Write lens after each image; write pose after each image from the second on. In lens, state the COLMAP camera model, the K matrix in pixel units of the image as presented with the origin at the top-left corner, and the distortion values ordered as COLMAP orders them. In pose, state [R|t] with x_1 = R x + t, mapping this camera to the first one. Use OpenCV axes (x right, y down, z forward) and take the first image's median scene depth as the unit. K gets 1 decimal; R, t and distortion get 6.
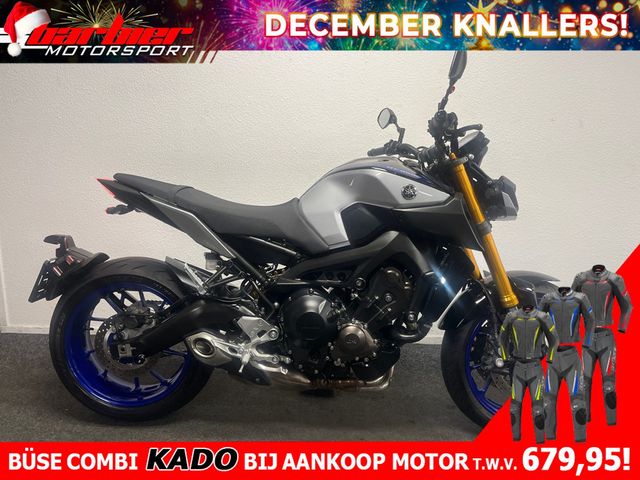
lens RADIAL K [[478.3, 0, 318.7], [0, 478.3, 237.3], [0, 0, 1]] dist [0.028448, -0.049276]
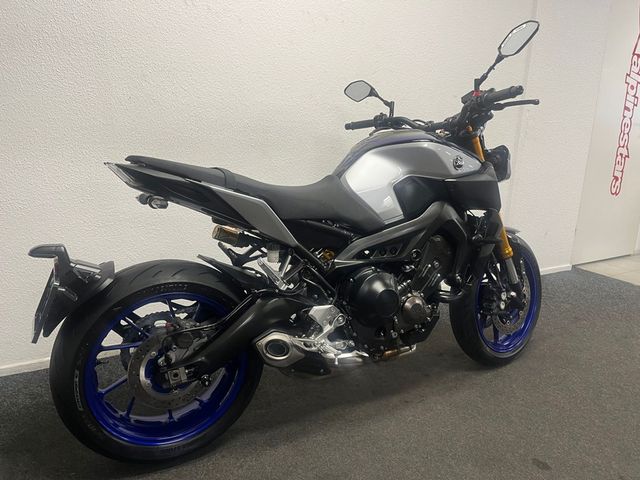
lens RADIAL K [[478.3, 0, 319.4], [0, 478.3, 242.5], [0, 0, 1]] dist [0.028448, -0.049276]
pose [[0.874157, -0.120193, 0.470534, -0.560702], [0.089522, 0.992167, 0.087125, -0.036836], [-0.477320, -0.034038, 0.878070, 0.188792]]
